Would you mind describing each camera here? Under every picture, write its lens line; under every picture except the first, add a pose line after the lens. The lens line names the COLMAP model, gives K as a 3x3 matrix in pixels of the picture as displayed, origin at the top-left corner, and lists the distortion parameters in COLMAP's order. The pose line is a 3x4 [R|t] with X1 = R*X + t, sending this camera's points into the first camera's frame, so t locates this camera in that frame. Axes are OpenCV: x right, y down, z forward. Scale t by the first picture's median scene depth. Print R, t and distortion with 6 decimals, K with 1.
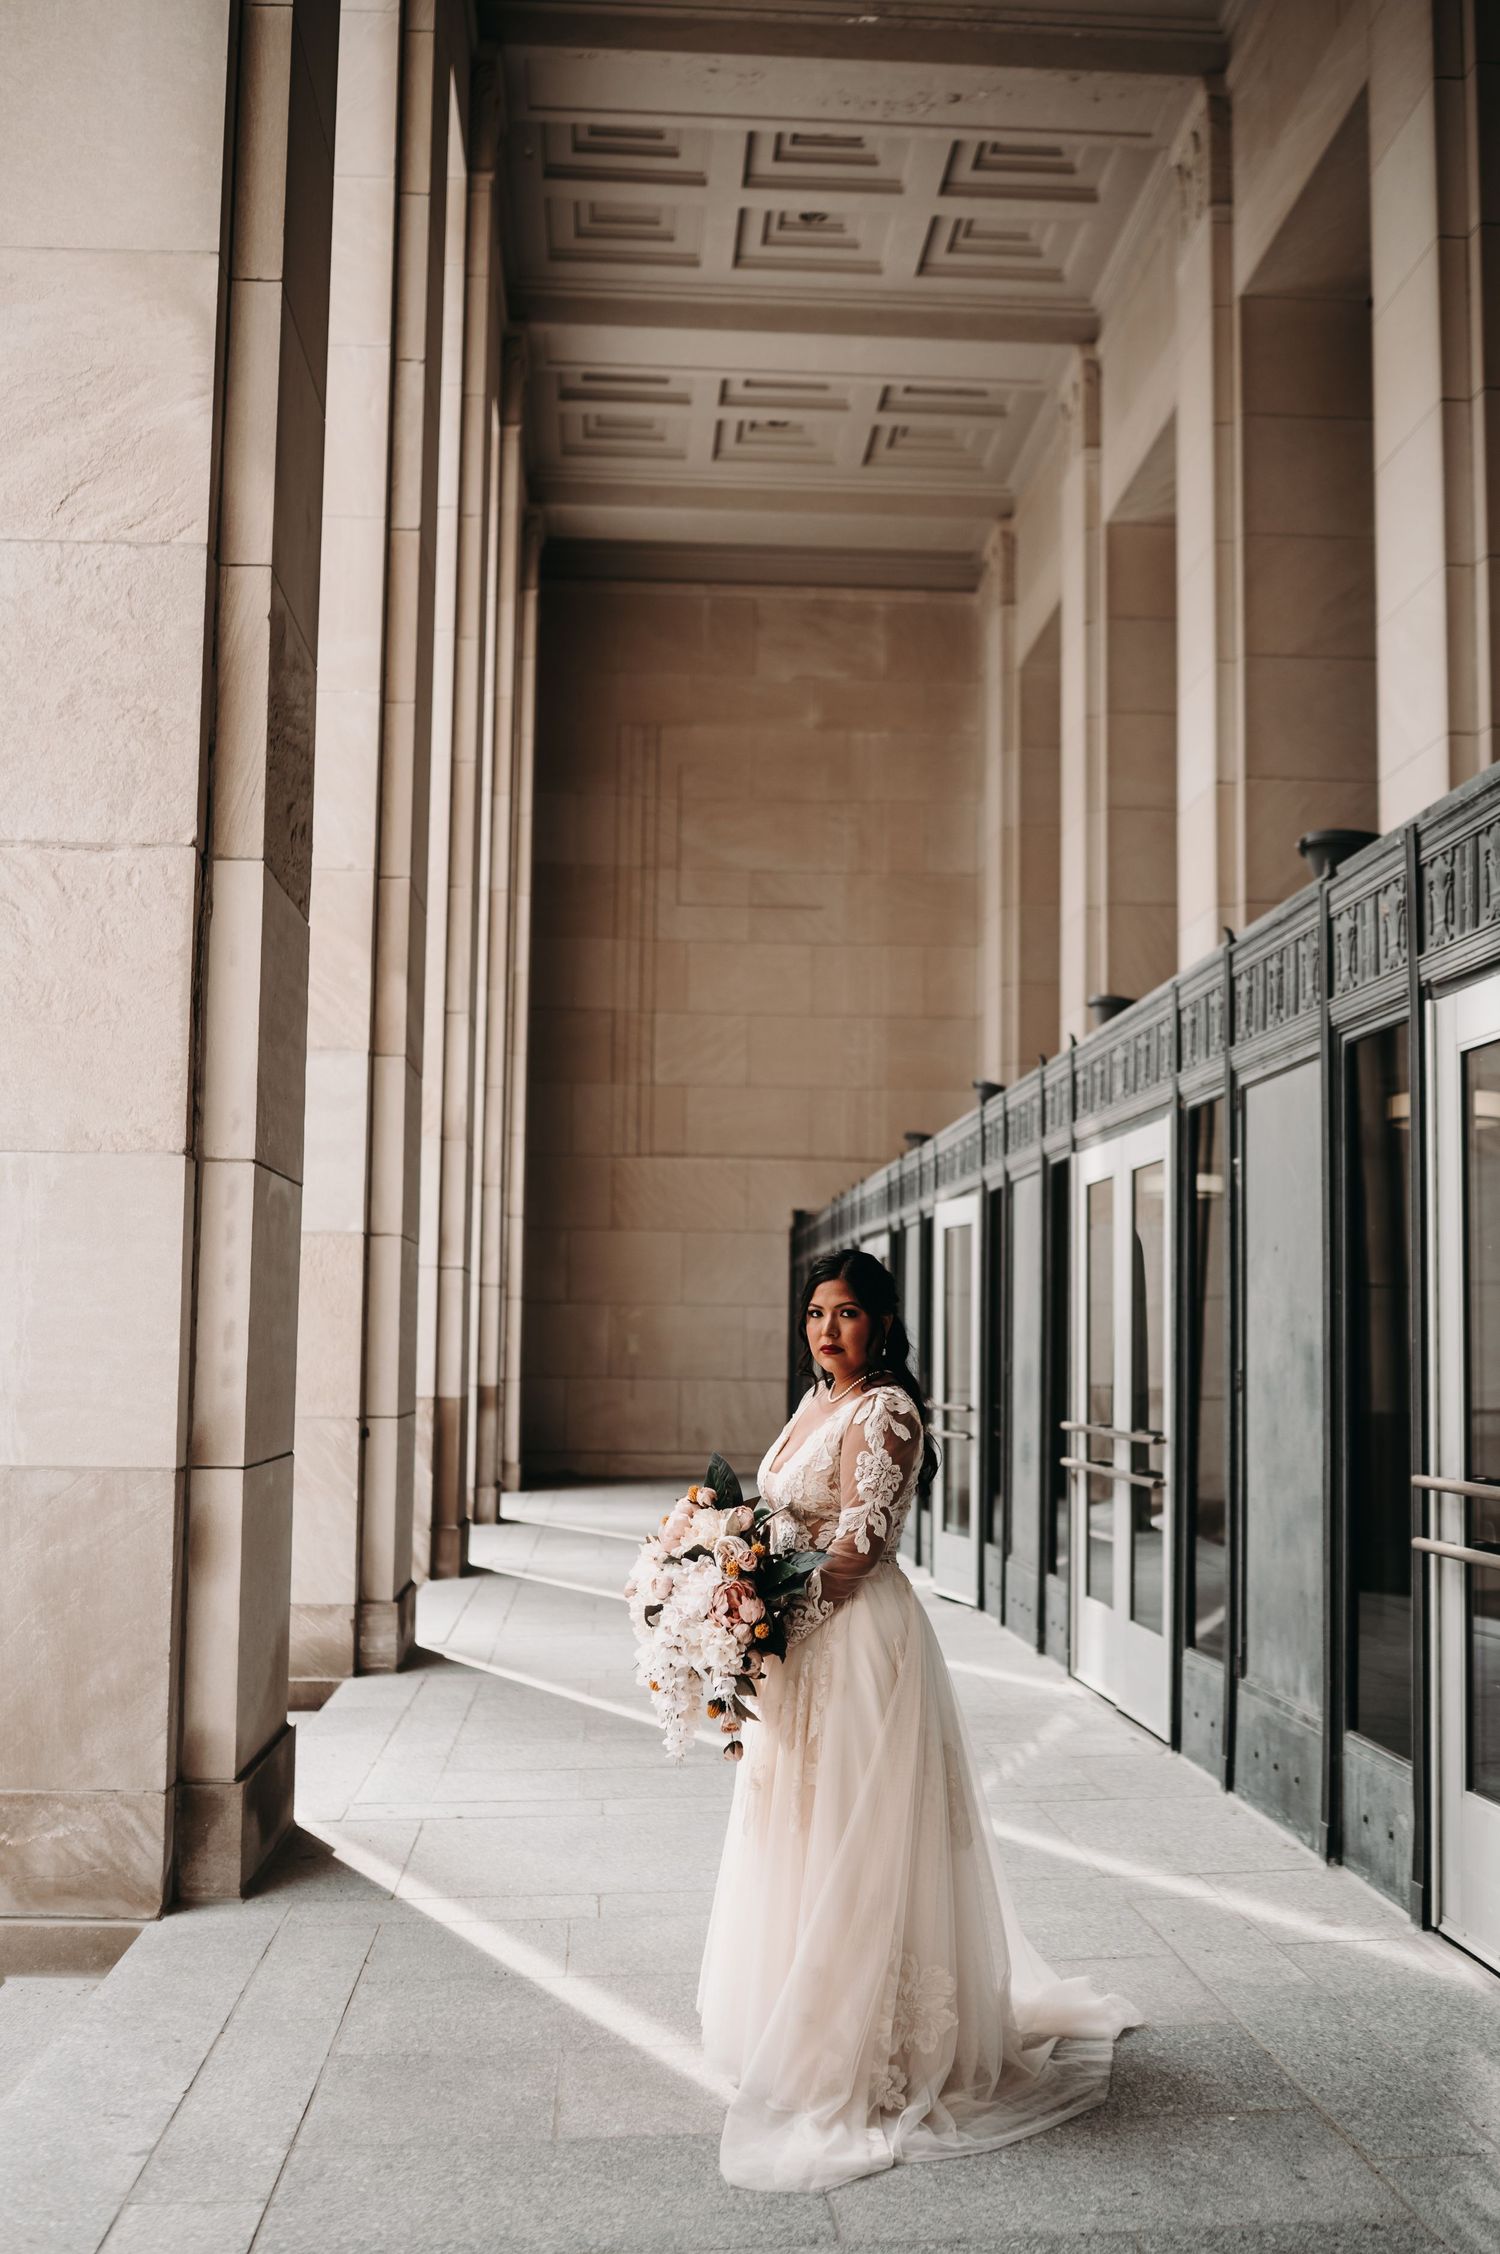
lens RADIAL K [[2268.0, 0, 733.5], [0, 2268.0, 1214.8], [0, 0, 1]] dist [-0.014490, -0.024539]
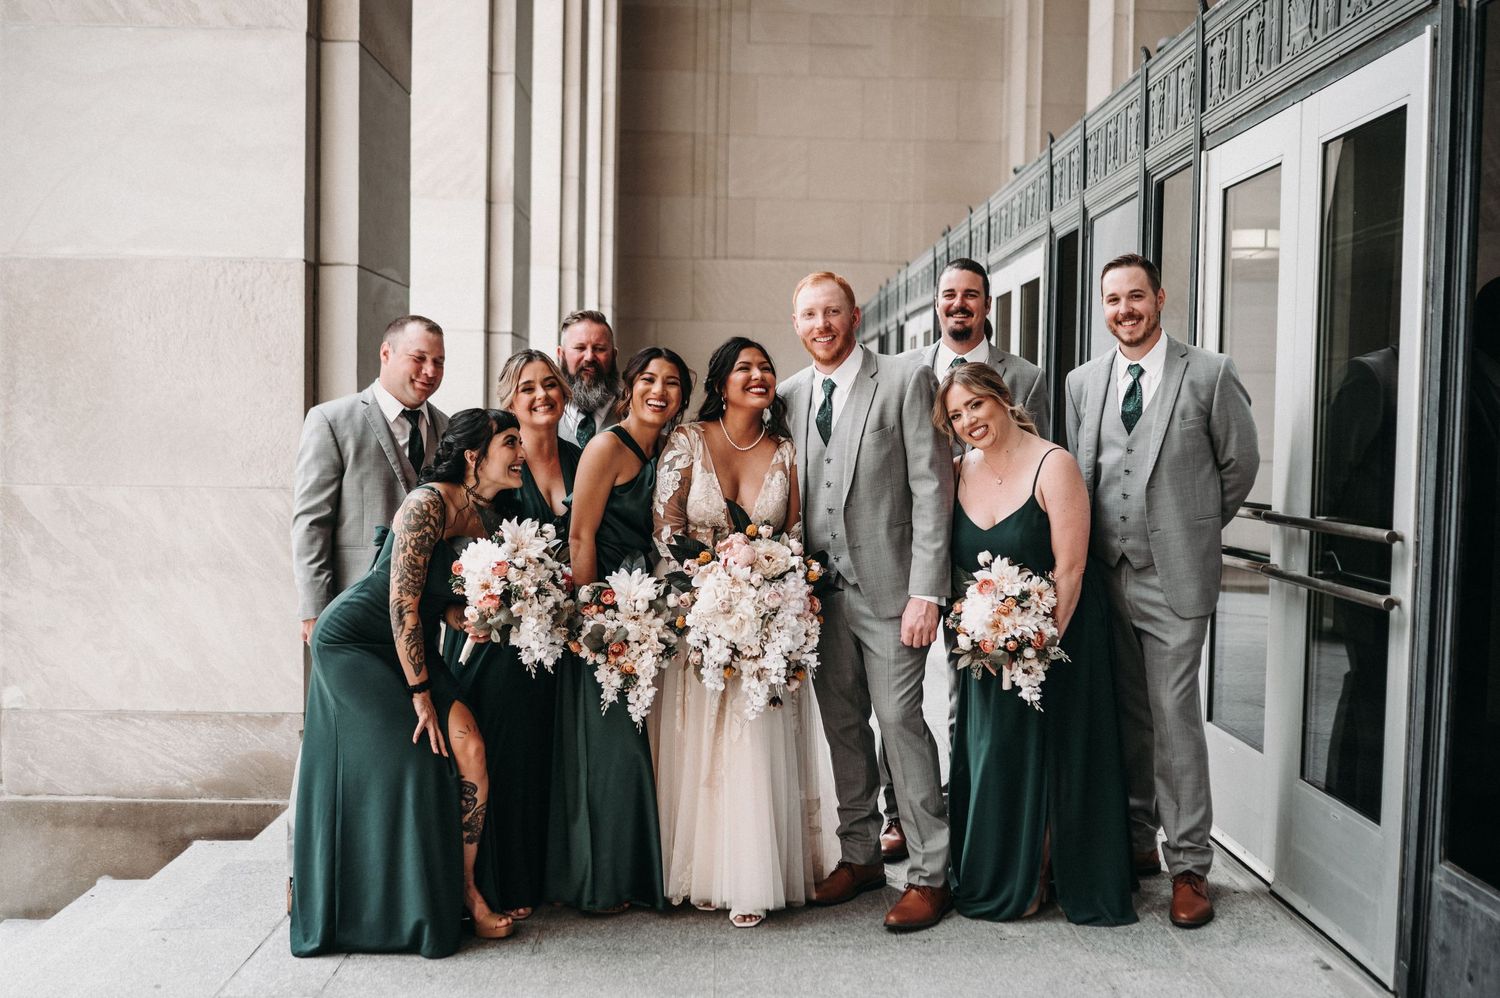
lens RADIAL K [[1555.7, 0, 822.9], [0, 1555.7, 500.1], [0, 0, 1]] dist [0.006180, -0.002701]
pose [[0.999926, 0.004569, 0.011232, 0.010134], [-0.005731, 0.994378, 0.105733, 0.021929], [-0.010686, -0.105790, 0.994331, 0.289213]]
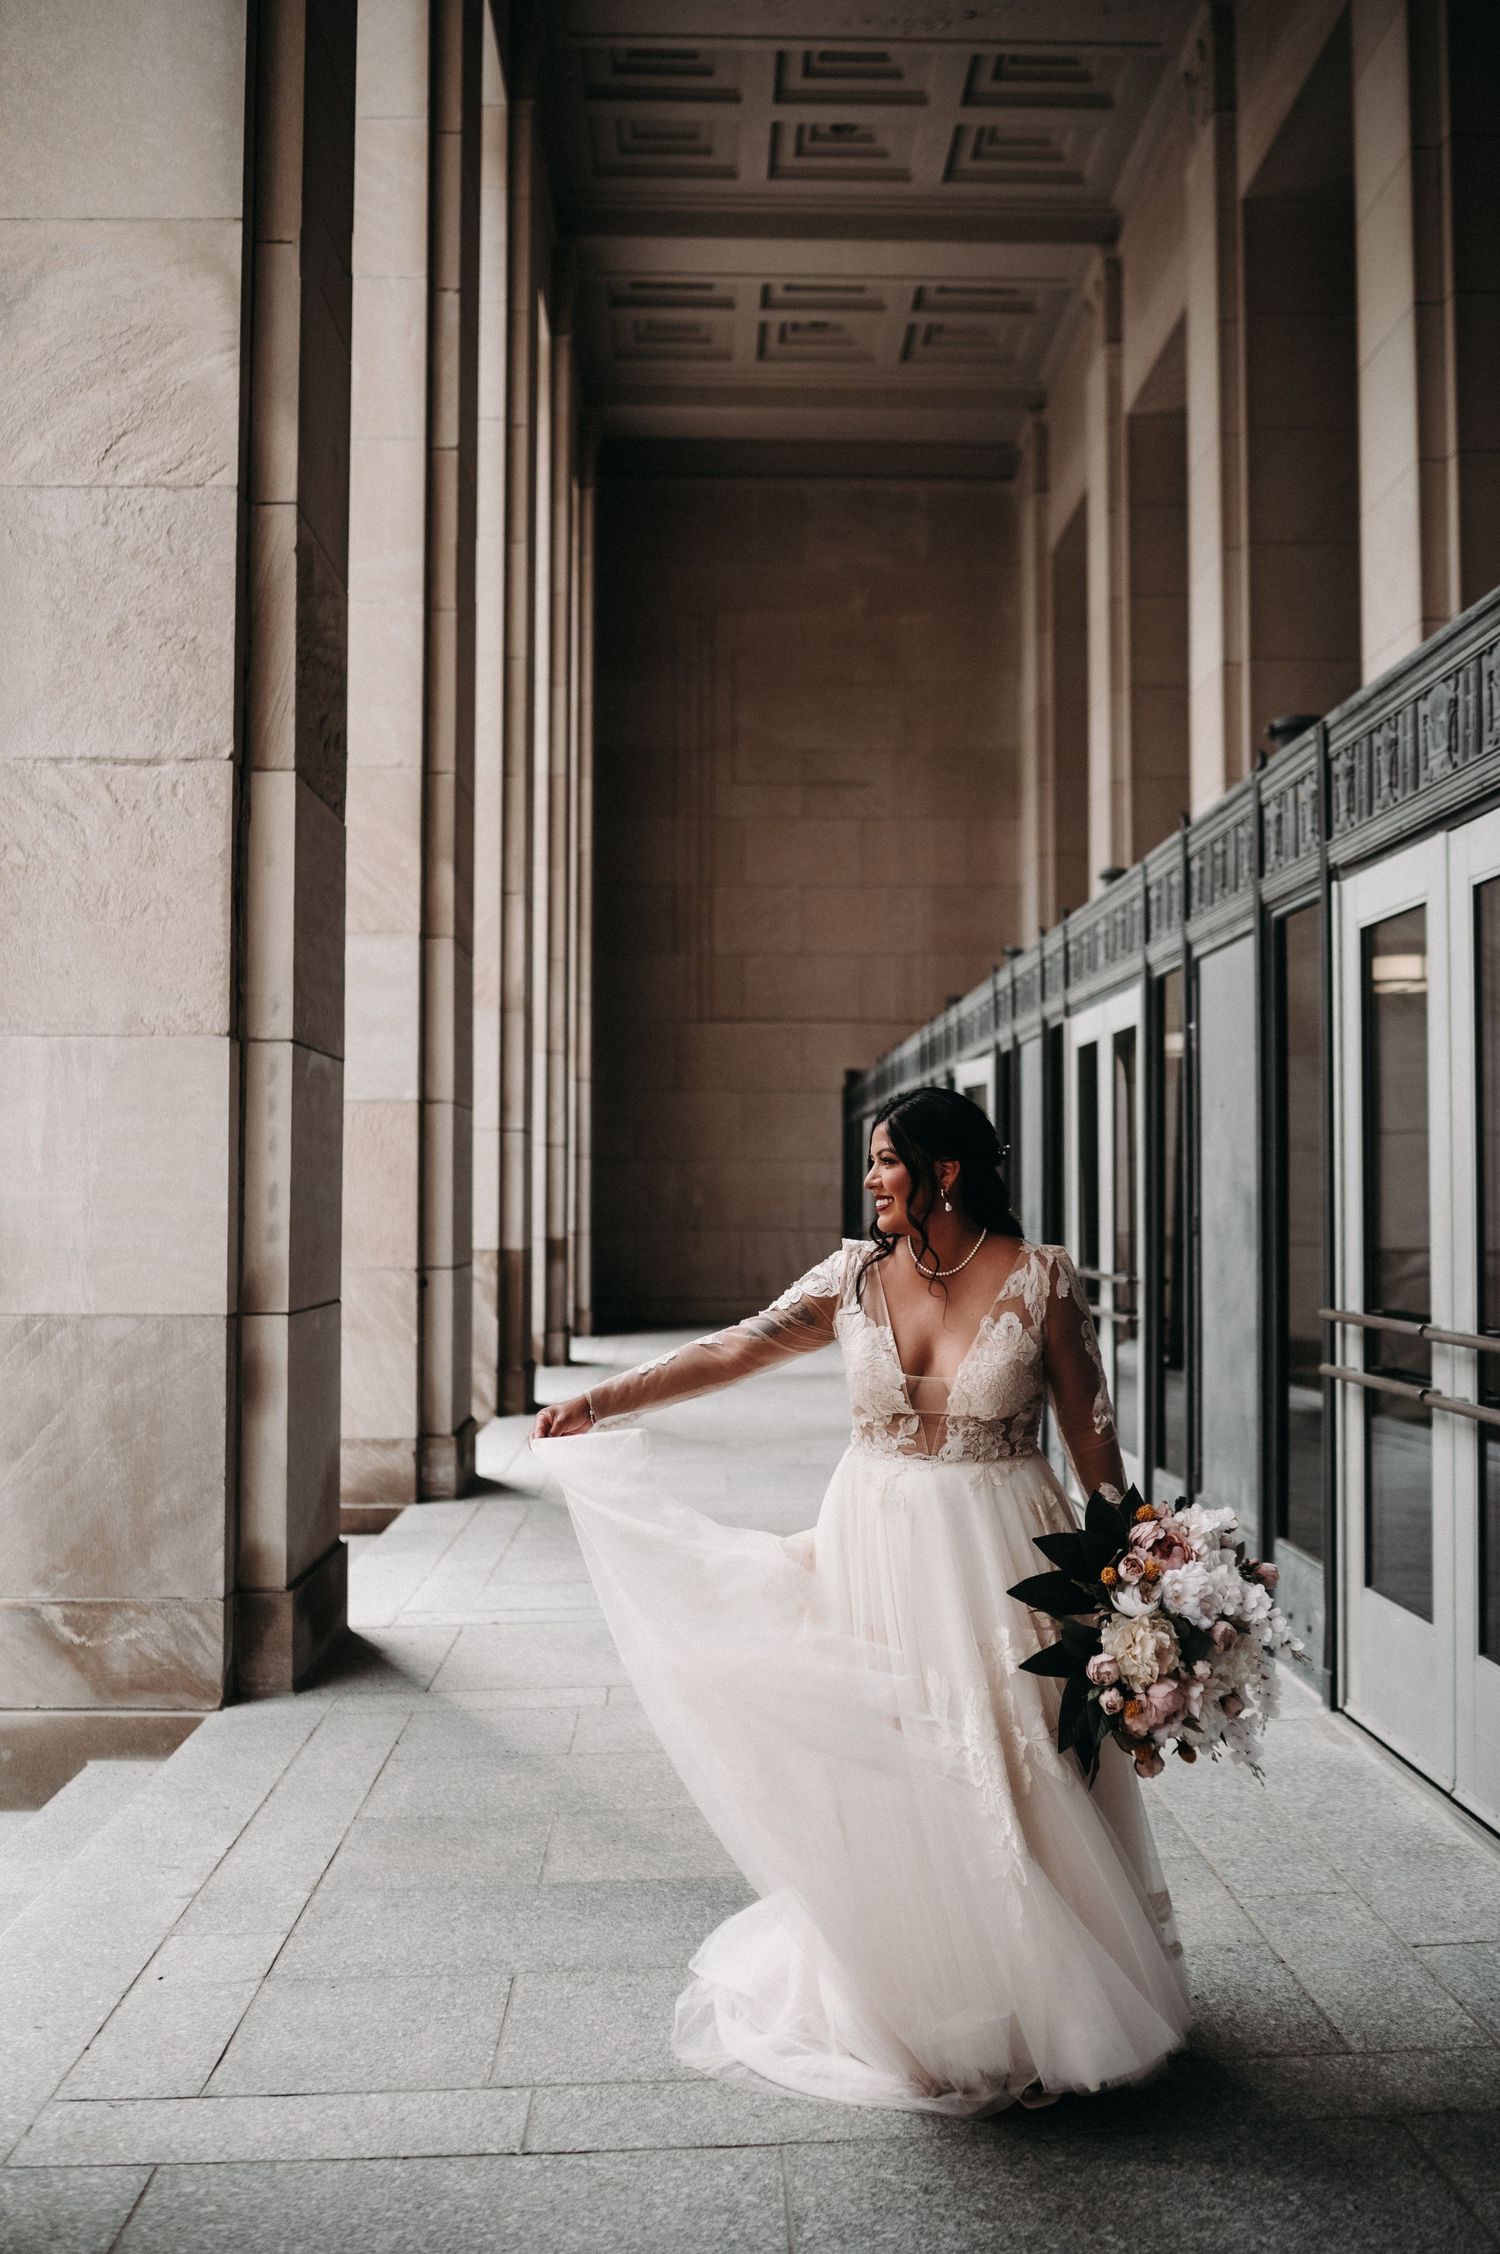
lens RADIAL K [[2161.9, 0, 755.3], [0, 2161.9, 1157.9], [0, 0, 1]] dist [-0.027199, 0.006531]
pose [[0.999542, -0.012865, -0.027402, 0.018210], [0.013920, 0.999155, 0.038673, -0.001577], [0.026881, -0.039037, 0.998876, -0.024558]]
